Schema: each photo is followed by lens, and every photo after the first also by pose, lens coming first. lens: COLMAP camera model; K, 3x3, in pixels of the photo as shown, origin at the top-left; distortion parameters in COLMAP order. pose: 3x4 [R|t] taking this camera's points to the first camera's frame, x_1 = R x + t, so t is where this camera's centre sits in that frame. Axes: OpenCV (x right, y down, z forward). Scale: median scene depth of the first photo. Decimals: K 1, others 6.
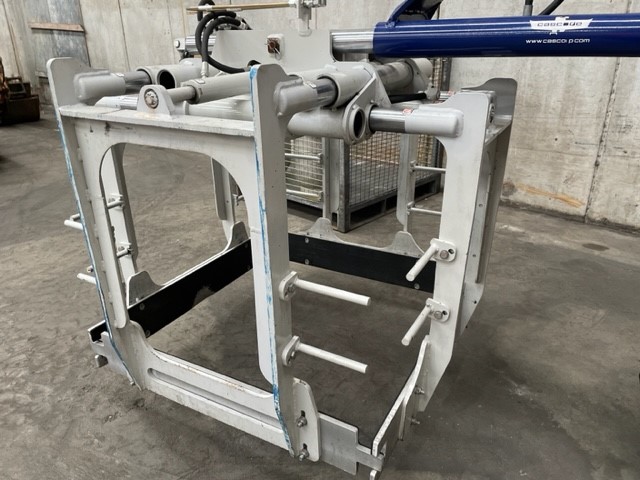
lens RADIAL K [[483.0, 0, 322.8], [0, 483.0, 243.0], [0, 0, 1]] dist [0.098928, -0.127858]
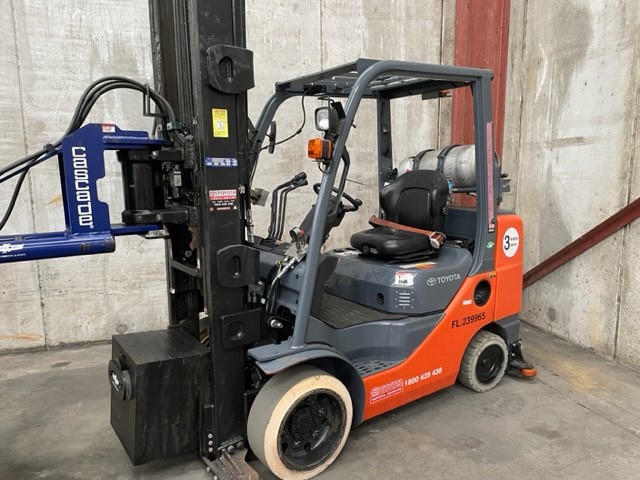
lens RADIAL K [[483.0, 0, 322.8], [0, 483.0, 243.0], [0, 0, 1]] dist [0.098928, -0.127858]
pose [[0.493982, -0.123673, 0.860632, -0.183366], [0.344792, 0.936541, -0.063321, 0.026504], [-0.798186, 0.328018, 0.505275, -0.314347]]
